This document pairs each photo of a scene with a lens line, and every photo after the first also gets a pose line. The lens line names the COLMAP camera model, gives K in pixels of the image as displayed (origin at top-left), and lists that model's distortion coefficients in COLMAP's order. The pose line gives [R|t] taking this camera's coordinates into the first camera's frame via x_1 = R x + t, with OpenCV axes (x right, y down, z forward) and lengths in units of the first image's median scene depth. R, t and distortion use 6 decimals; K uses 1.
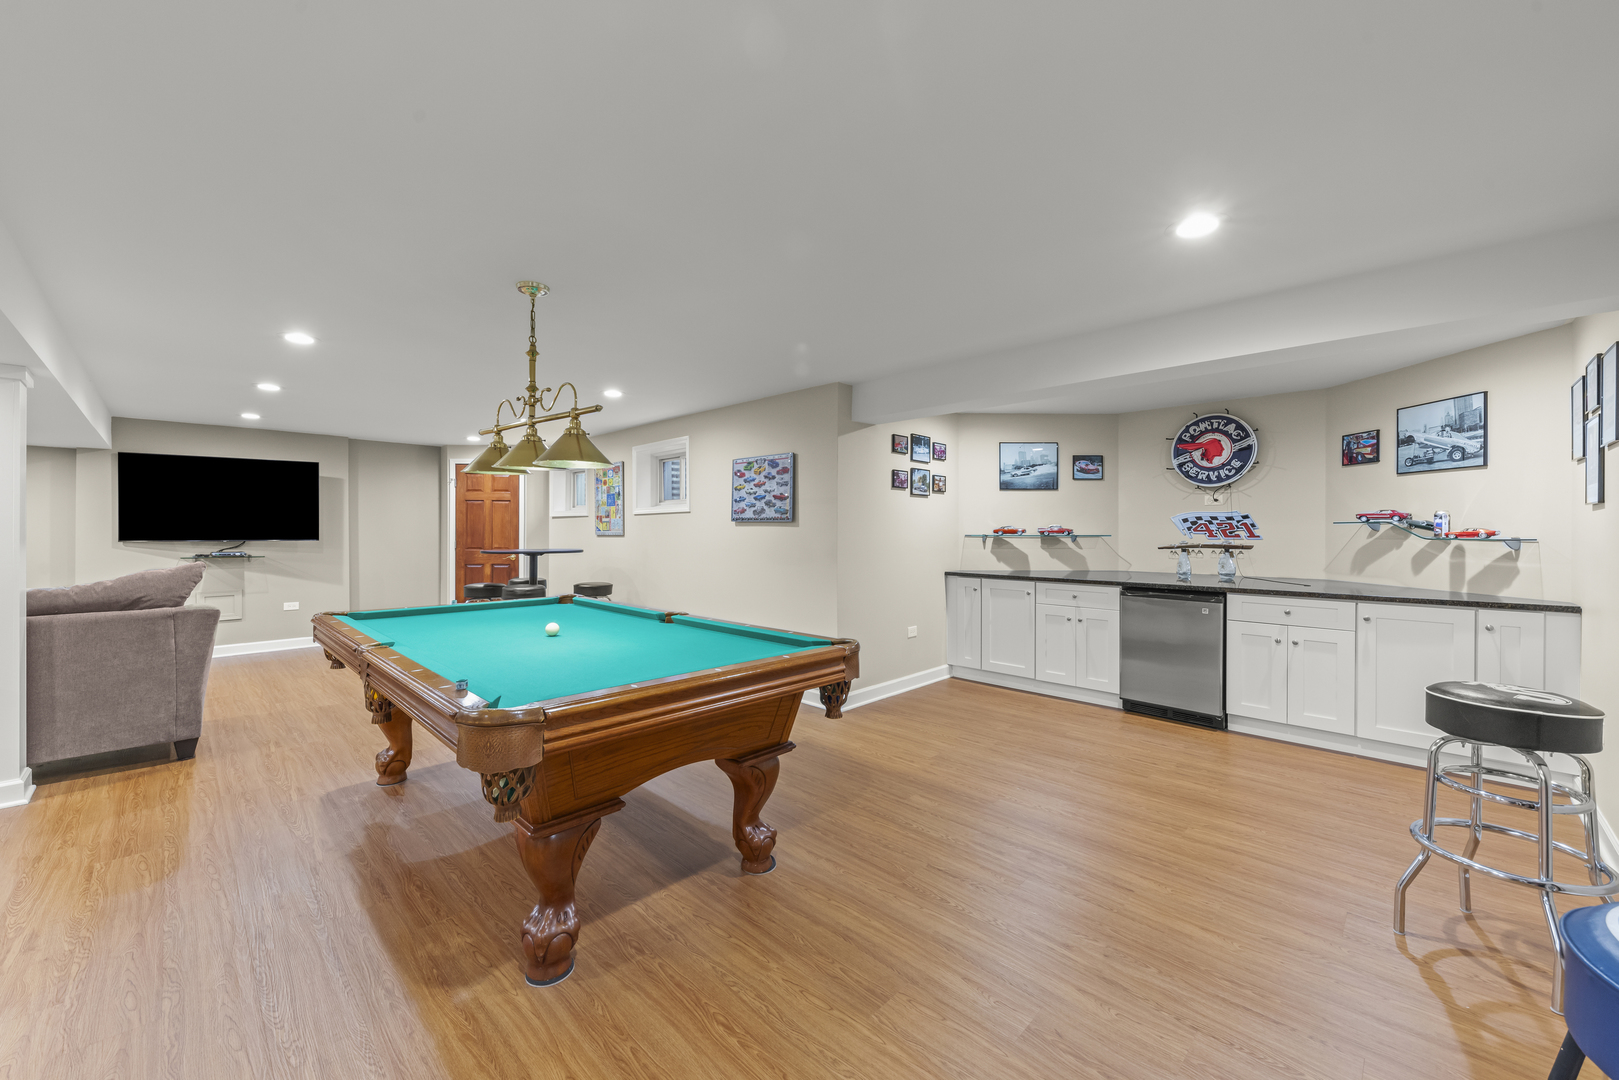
lens RADIAL K [[634.2, 0, 809.6], [0, 634.2, 524.1], [0, 0, 1]] dist [0.010897, -0.005640]
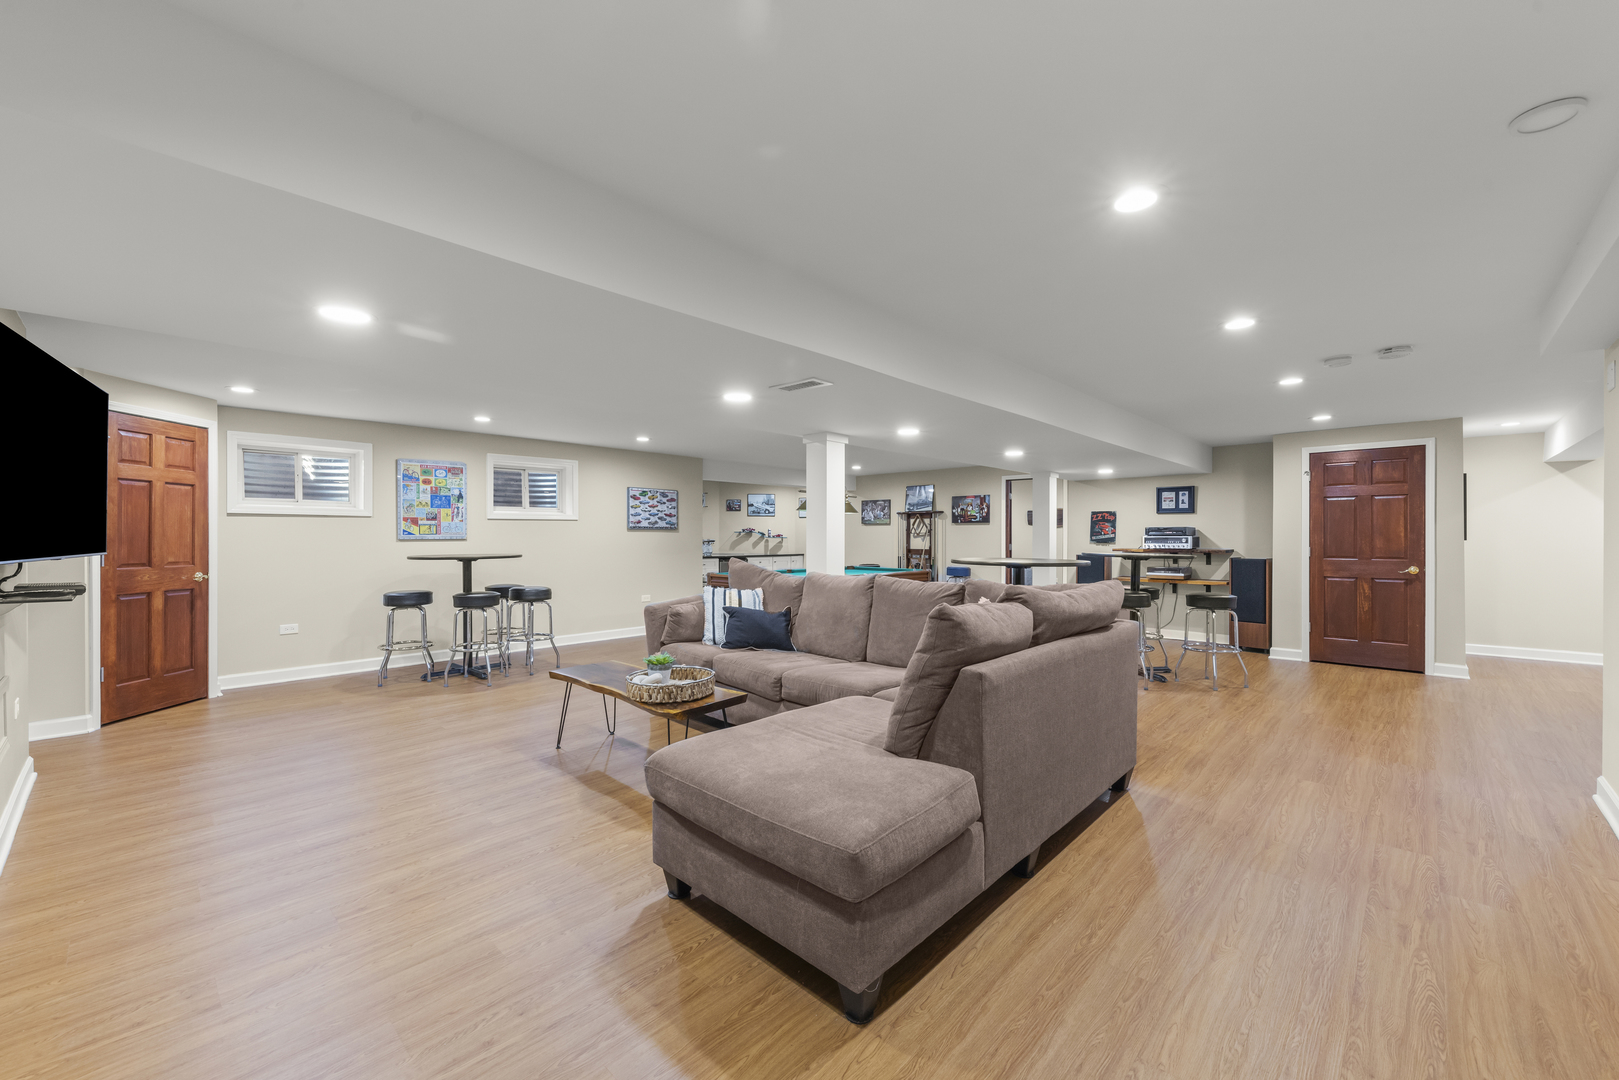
lens RADIAL K [[644.9, 0, 812.4], [0, 644.9, 529.3], [0, 0, 1]] dist [0.009132, 0.000049]
pose [[-0.035955, 0.007729, 0.999324, -1.711686], [-0.013037, 0.999881, -0.008202, 0.004554], [-0.999268, -0.013323, -0.035850, 0.647362]]
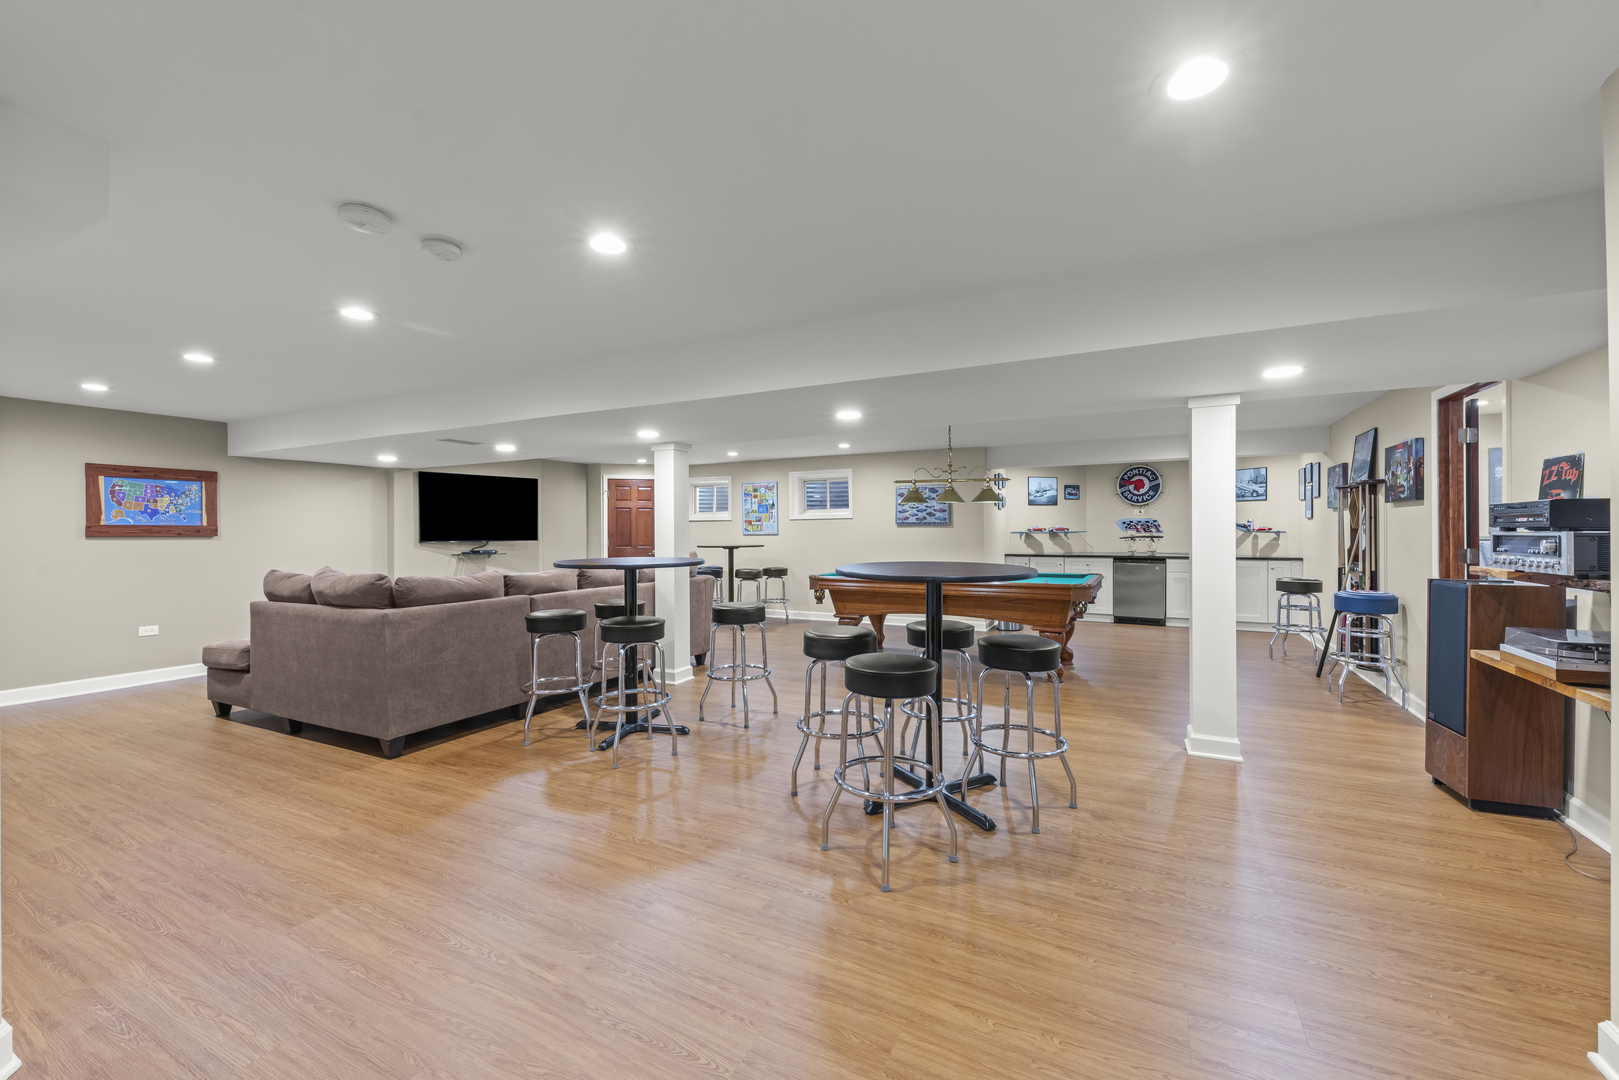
lens RADIAL K [[653.0, 0, 816.8], [0, 653.0, 531.4], [0, 0, 1]] dist [0.002374, 0.000338]
pose [[0.952674, -0.007731, 0.303894, -0.846231], [0.003811, 0.999902, 0.013491, -0.010765], [-0.303968, -0.011694, 0.952610, -0.531092]]
